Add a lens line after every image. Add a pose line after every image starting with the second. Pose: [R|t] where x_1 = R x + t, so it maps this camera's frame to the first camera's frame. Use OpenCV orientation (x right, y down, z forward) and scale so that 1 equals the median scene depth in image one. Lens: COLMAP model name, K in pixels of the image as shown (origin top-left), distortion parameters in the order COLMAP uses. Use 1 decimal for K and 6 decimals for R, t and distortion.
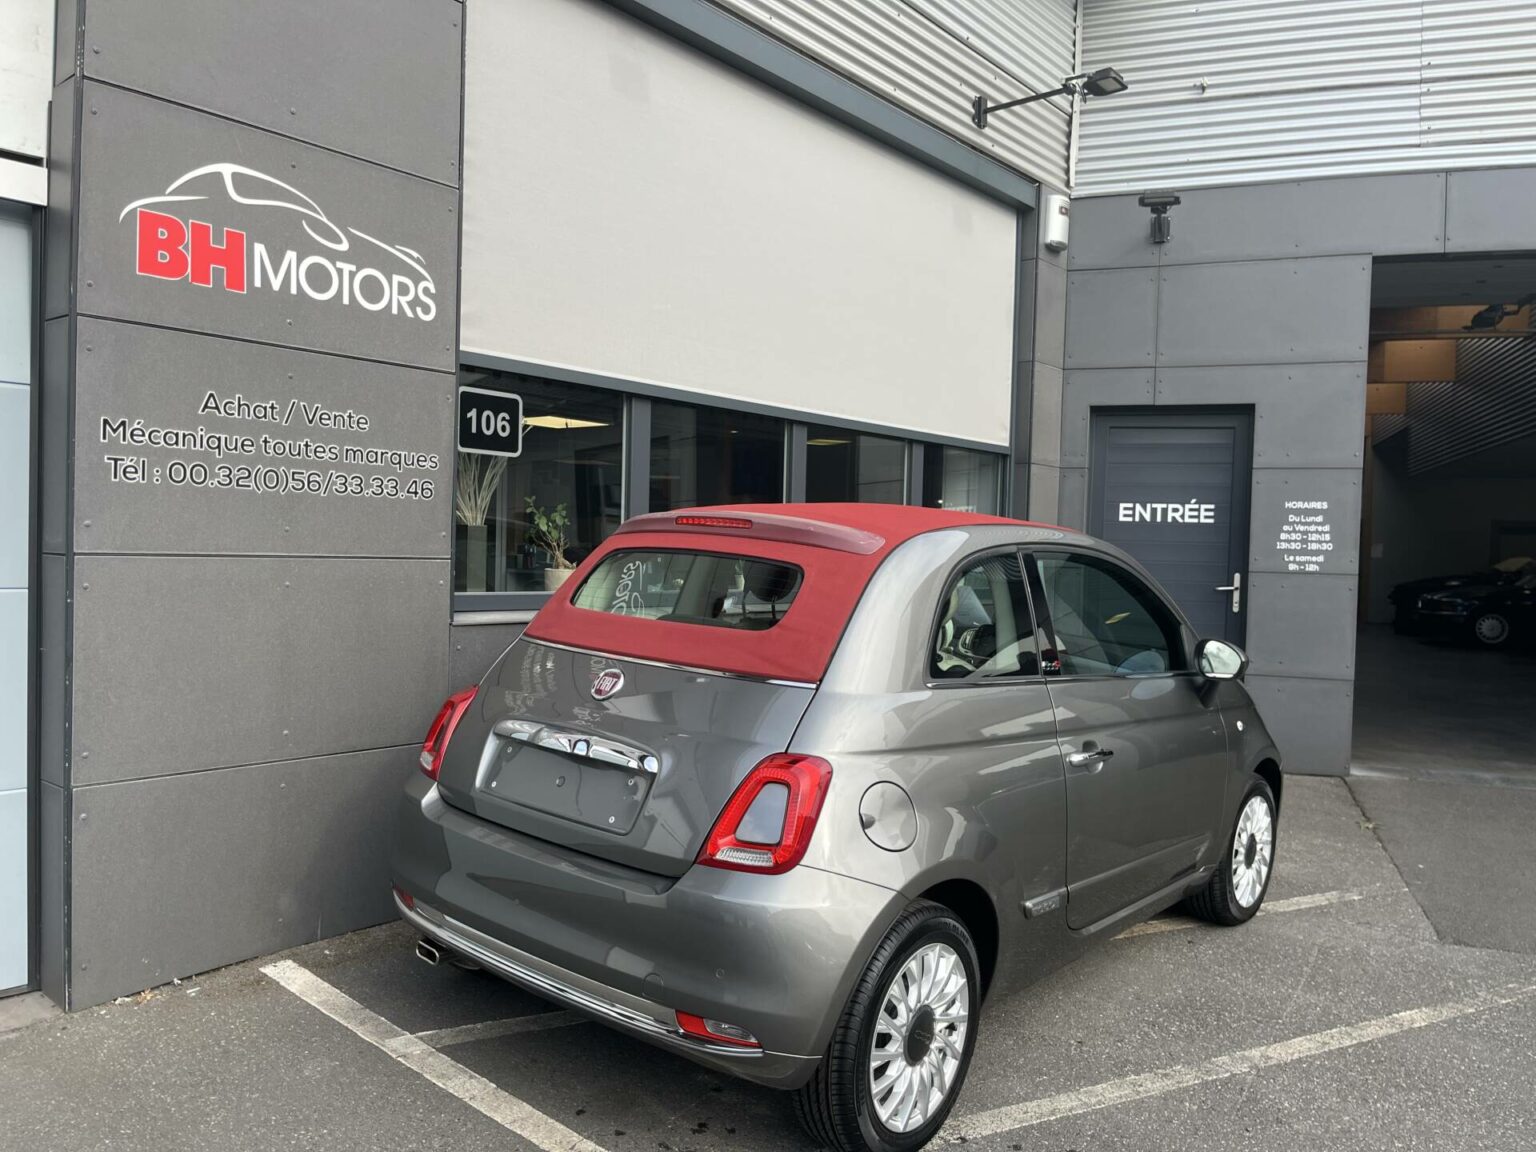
lens RADIAL K [[1172.2, 0, 762.8], [0, 1172.2, 575.7], [0, 0, 1]] dist [0.055401, -0.077102]
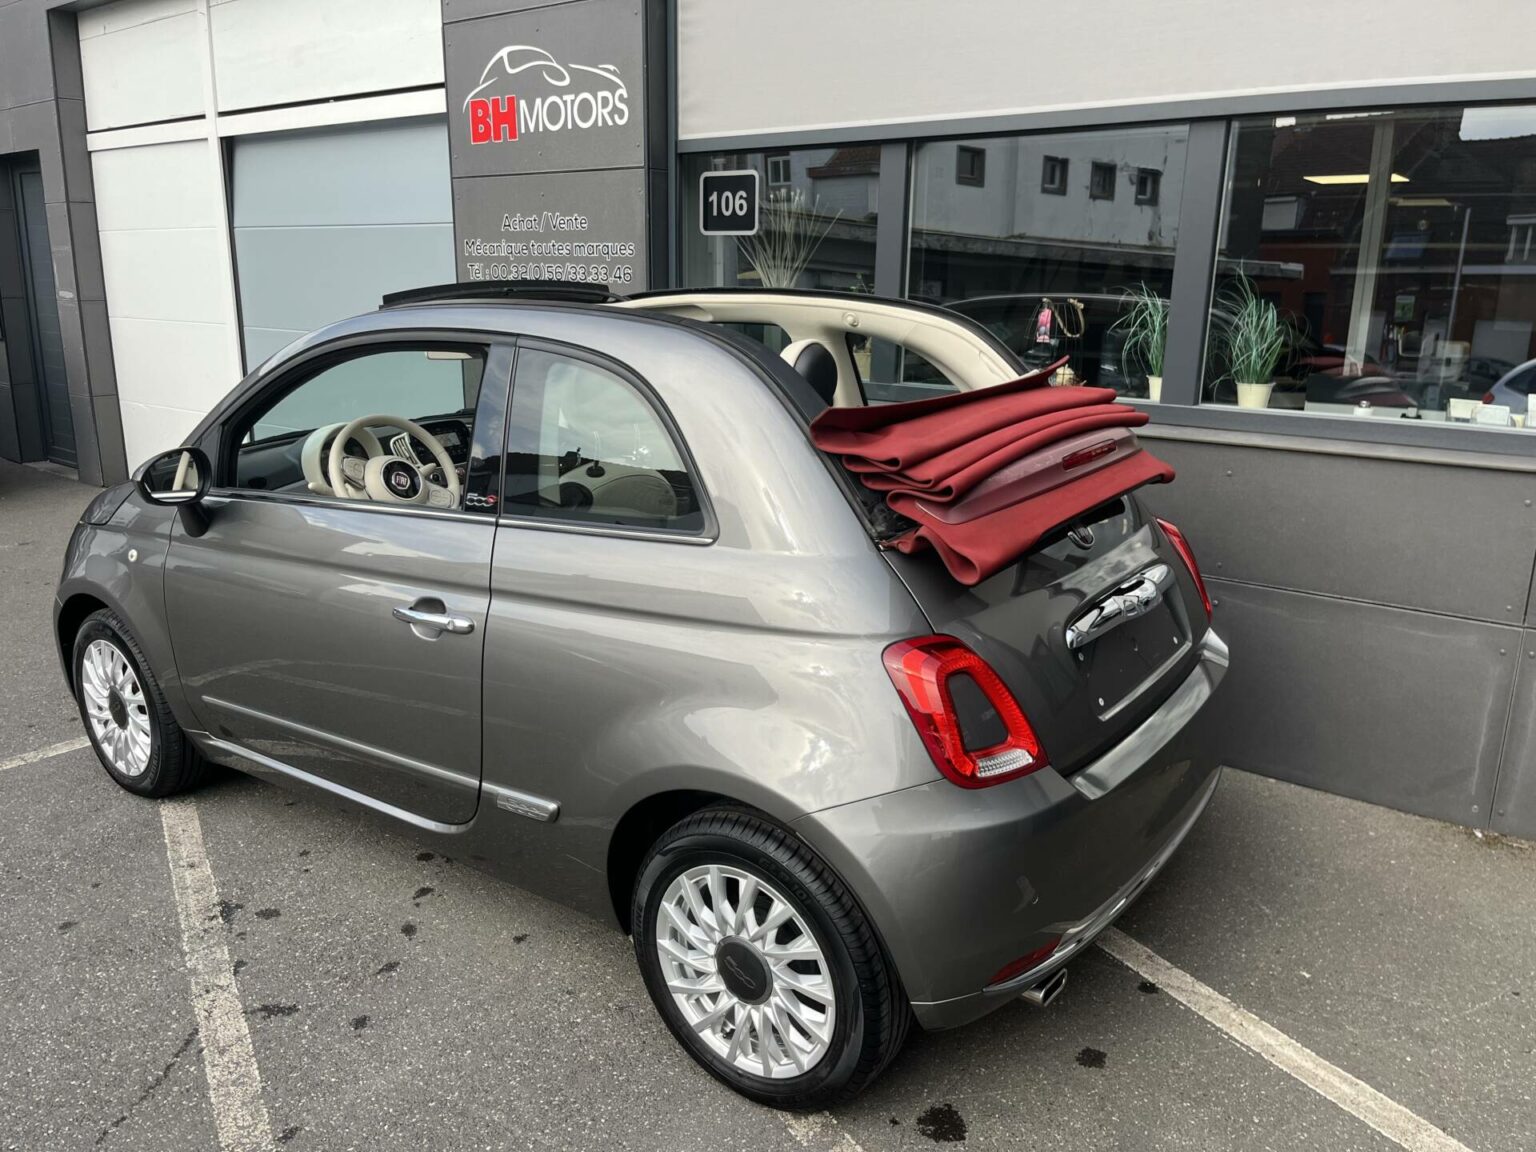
lens RADIAL K [[1172.2, 0, 765.4], [0, 1172.2, 572.0], [0, 0, 1]] dist [0.055401, -0.077102]
pose [[0.038956, 0.215380, -0.975753, 0.964157], [-0.037206, 0.976130, 0.213977, -0.039590], [0.998548, 0.027968, 0.046040, 1.110608]]
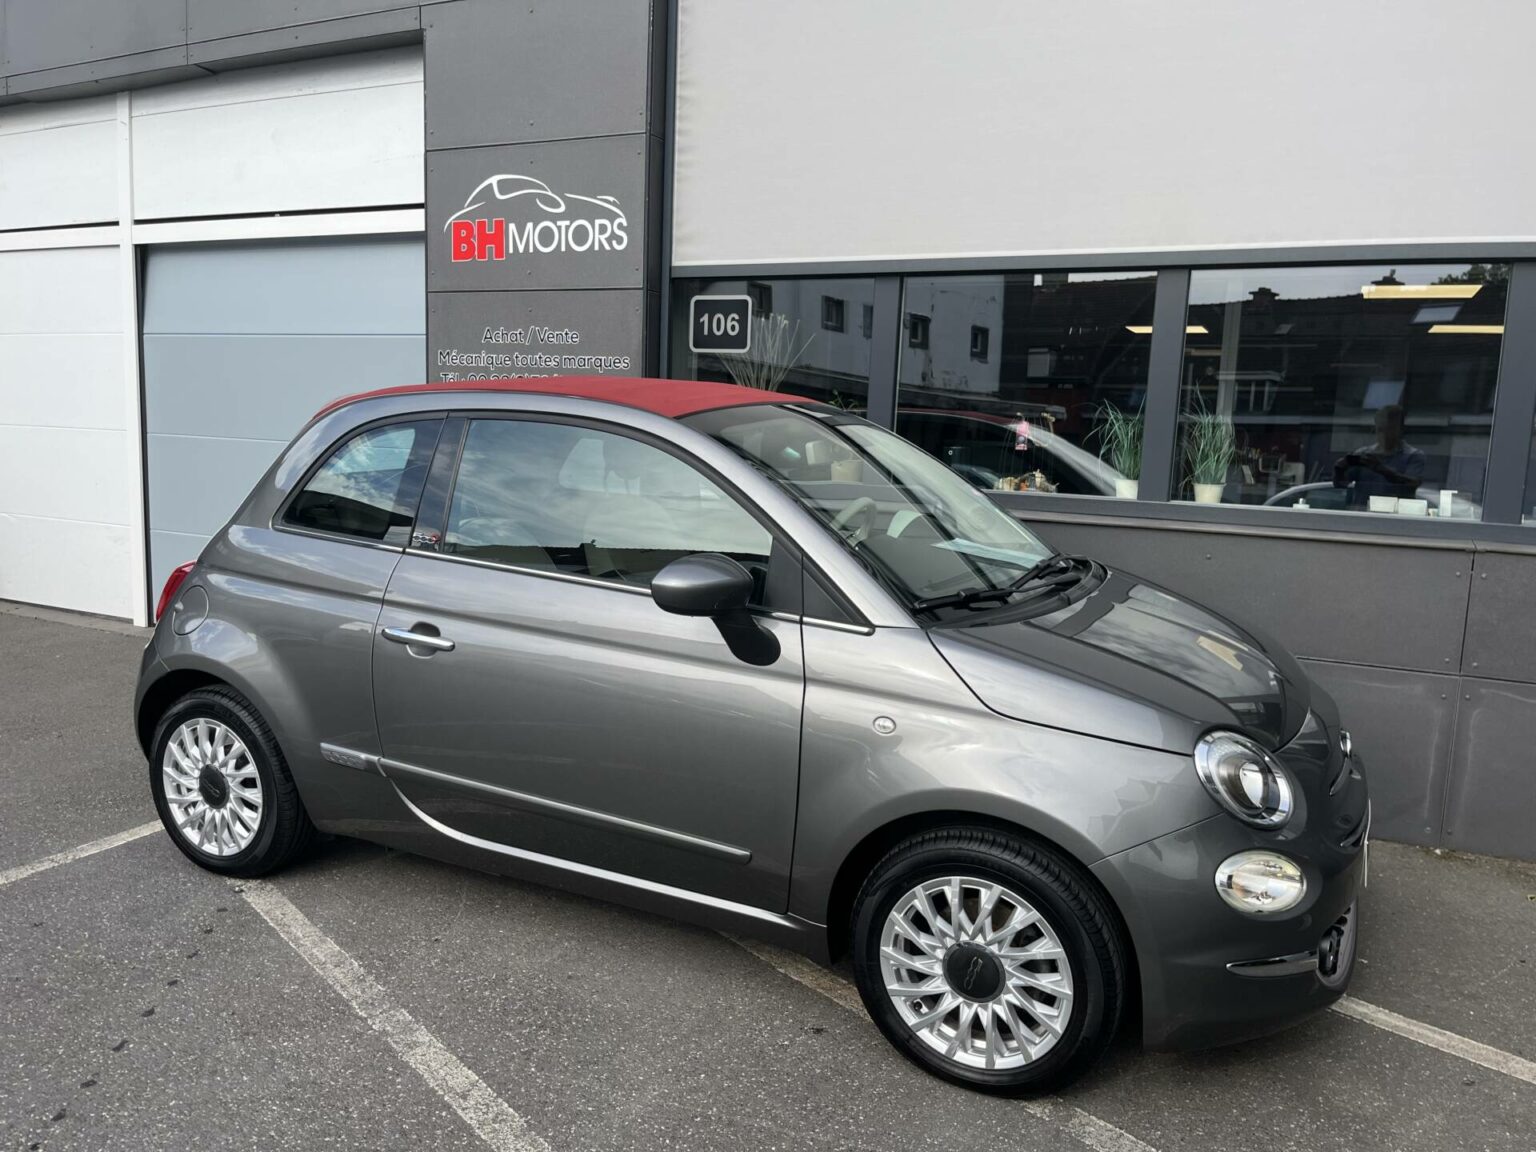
lens RADIAL K [[1172.2, 0, 754.2], [0, 1172.2, 581.4], [0, 0, 1]] dist [0.055401, -0.077102]
pose [[0.229084, 0.113656, -0.966749, 1.021344], [-0.052909, 0.993146, 0.104222, -0.002031], [0.971968, 0.027274, 0.233527, 0.862077]]
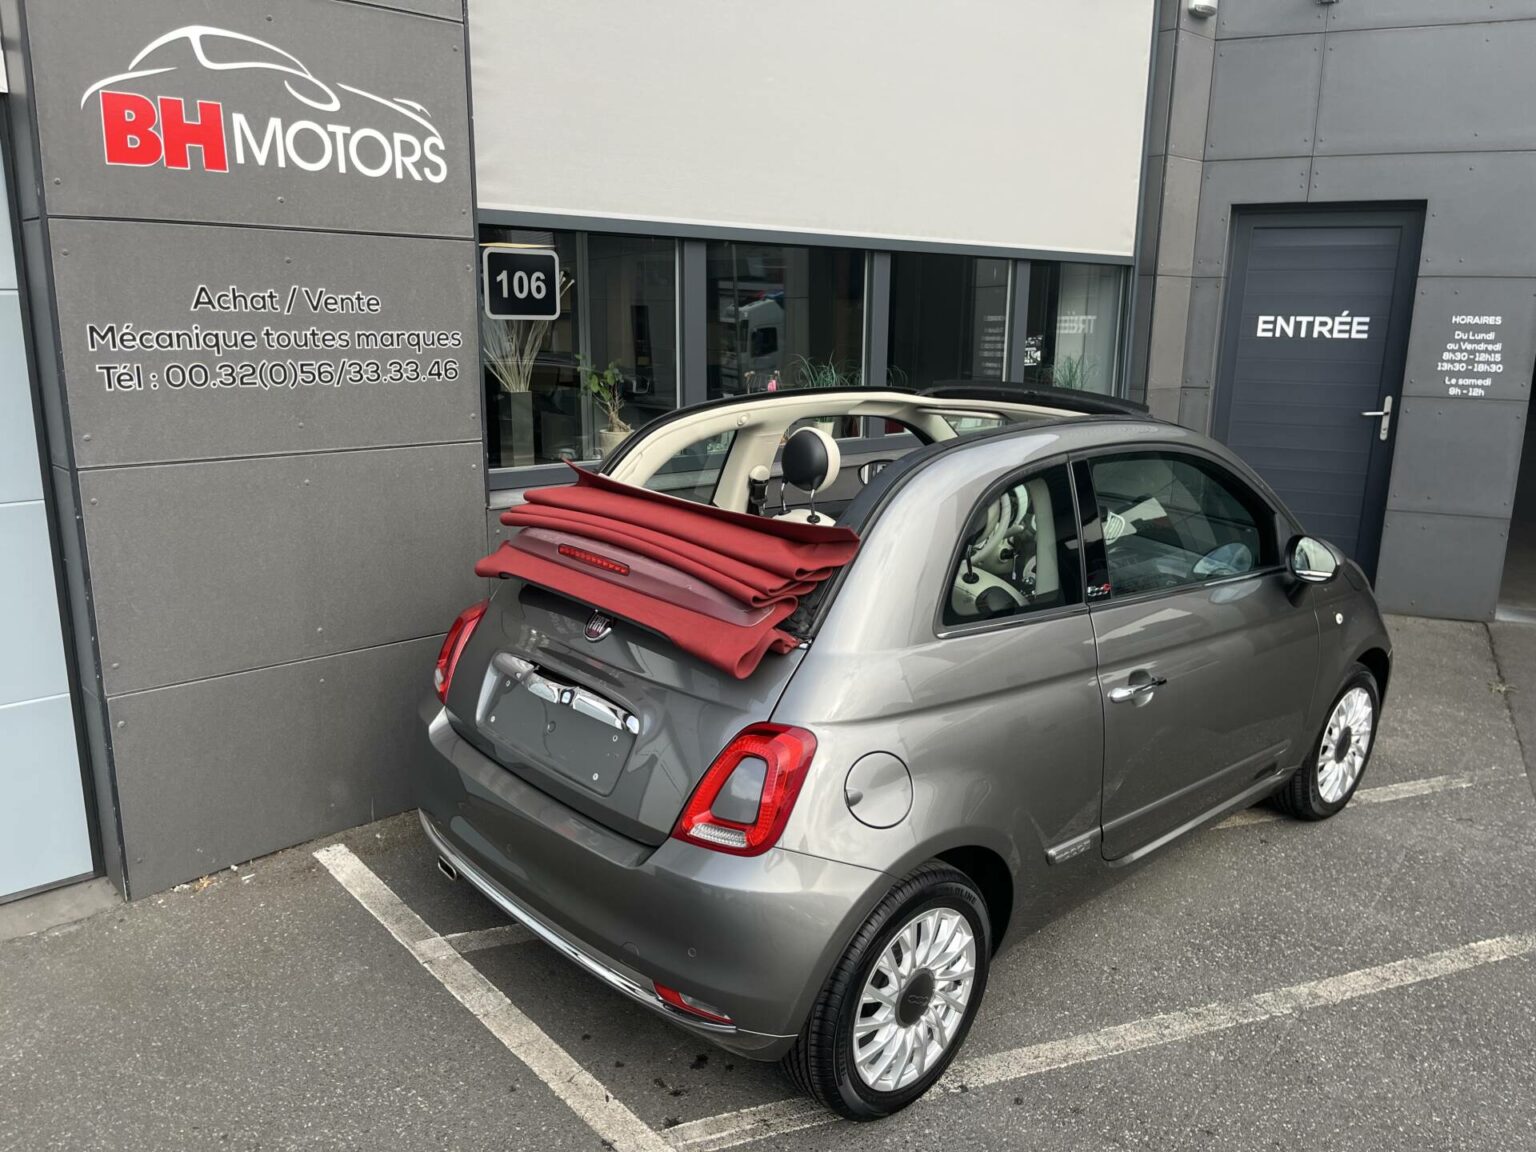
lens RADIAL K [[1172.2, 0, 770.3], [0, 1172.2, 585.2], [0, 0, 1]] dist [0.055401, -0.077102]
pose [[0.992685, 0.012635, -0.120071, 0.086088], [0.012195, 0.978930, 0.203830, -0.094935], [0.120117, -0.203803, 0.971615, 0.078874]]
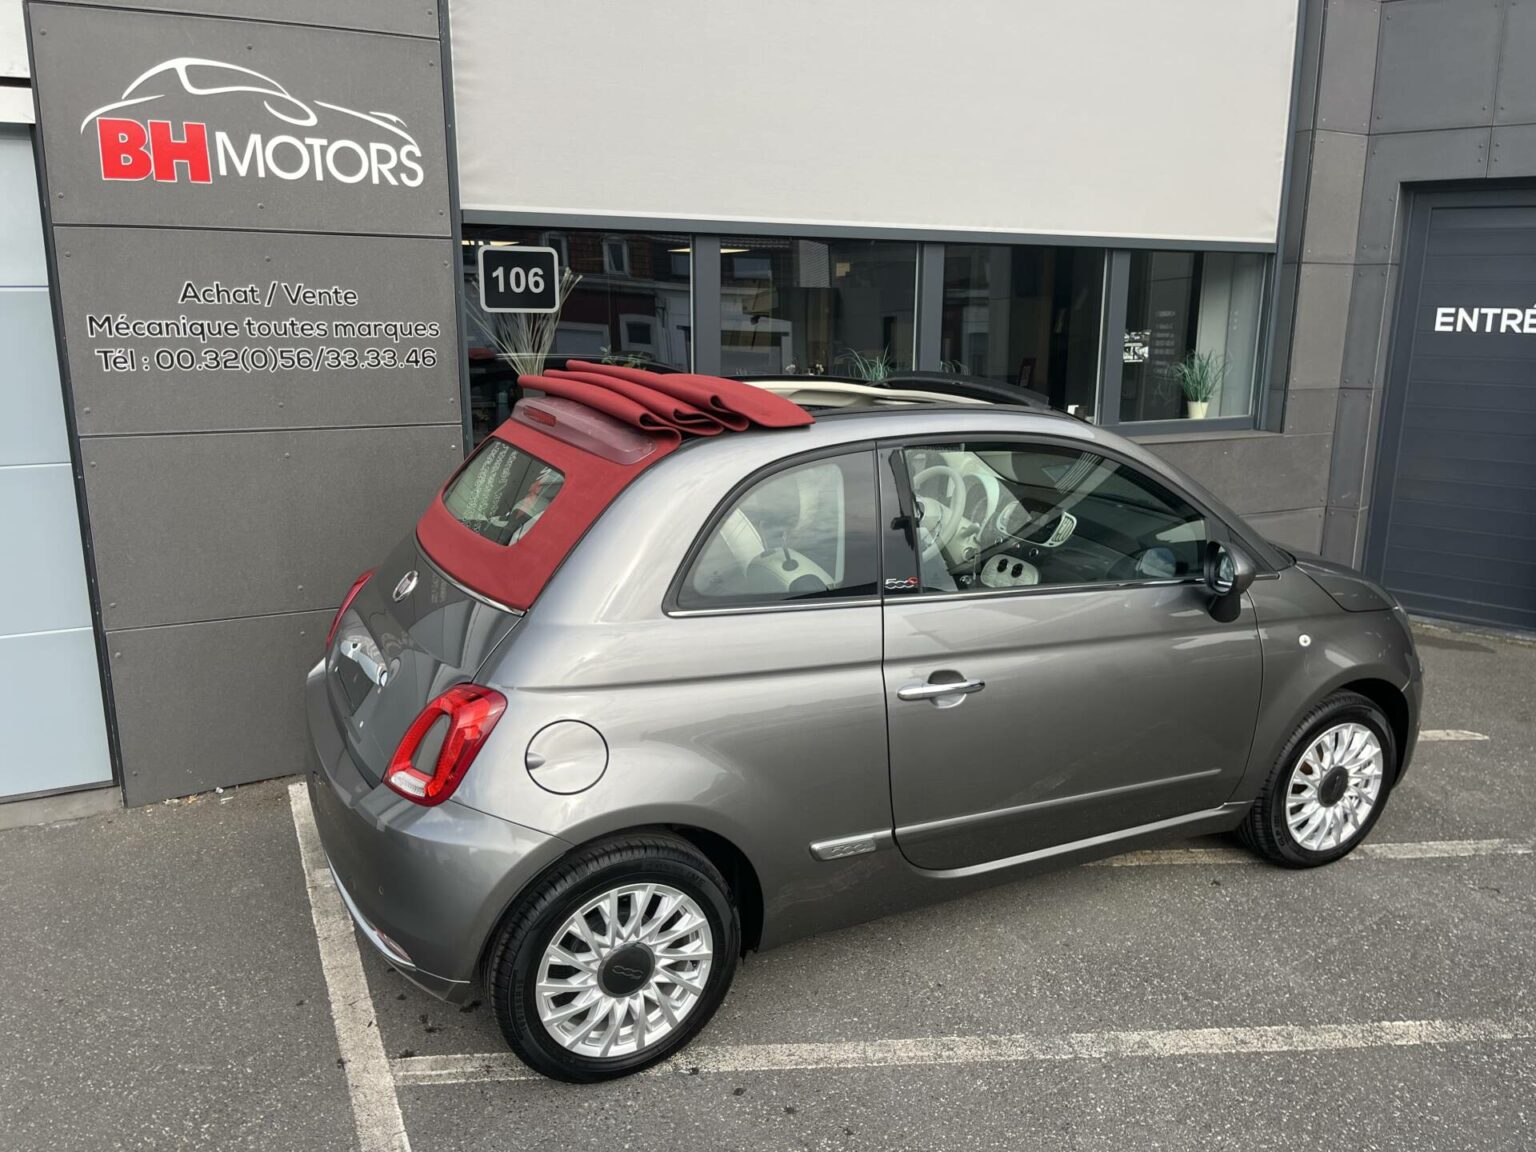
lens RADIAL K [[1172.2, 0, 767.4], [0, 1172.2, 584.5], [0, 0, 1]] dist [0.055401, -0.077102]
pose [[0.920155, 0.065204, -0.386087, 0.405443], [0.011958, 0.980897, 0.194157, -0.076241], [0.391372, -0.183272, 0.901798, 0.151338]]
